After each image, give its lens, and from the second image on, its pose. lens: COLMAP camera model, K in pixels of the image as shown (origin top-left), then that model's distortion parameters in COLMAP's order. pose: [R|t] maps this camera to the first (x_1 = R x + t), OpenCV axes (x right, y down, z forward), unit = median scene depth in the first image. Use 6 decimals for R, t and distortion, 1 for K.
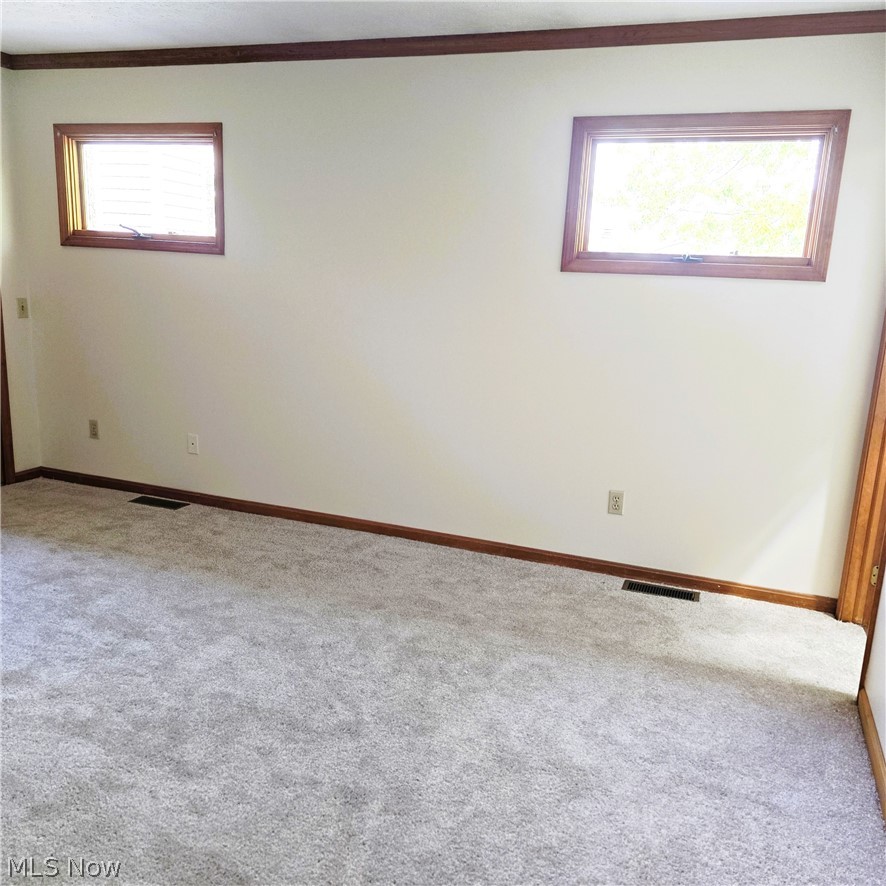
lens RADIAL K [[788.5, 0, 443.0], [0, 788.5, 443.0], [0, 0, 1]] dist [0.050326, -0.018957]
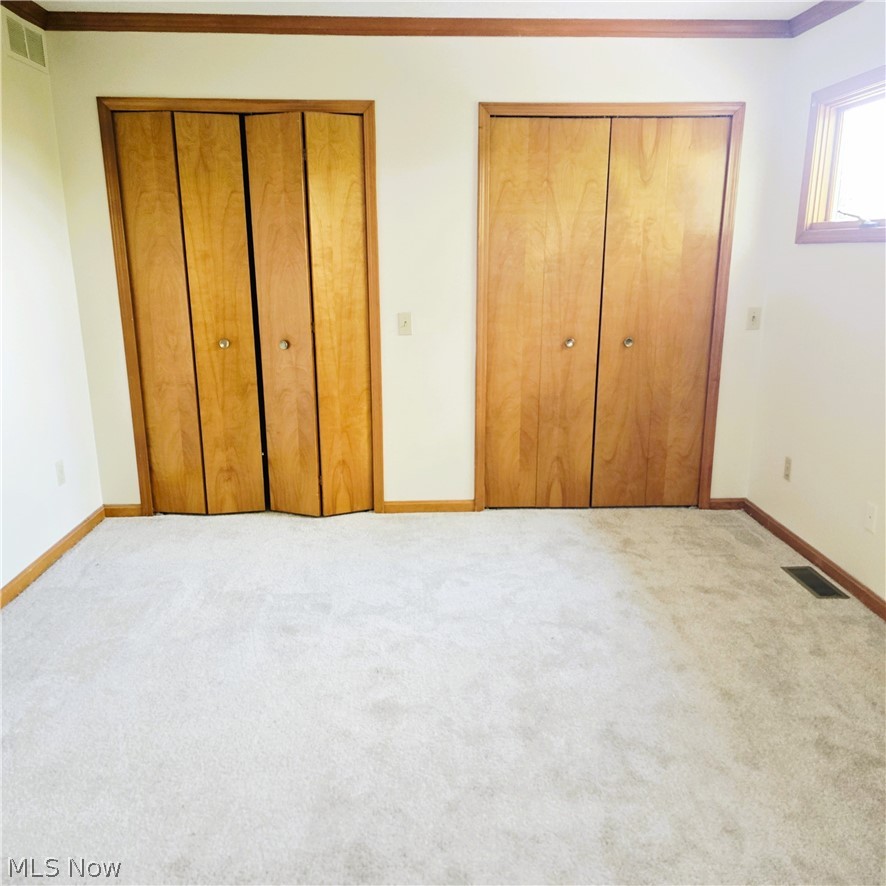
lens RADIAL K [[788.5, 0, 443.0], [0, 788.5, 443.0], [0, 0, 1]] dist [0.050326, -0.018957]
pose [[0.402645, 0.167398, -0.899919, 0.162224], [-0.175195, 0.979054, 0.103732, -0.072683], [0.898434, 0.115894, 0.423538, 0.375926]]
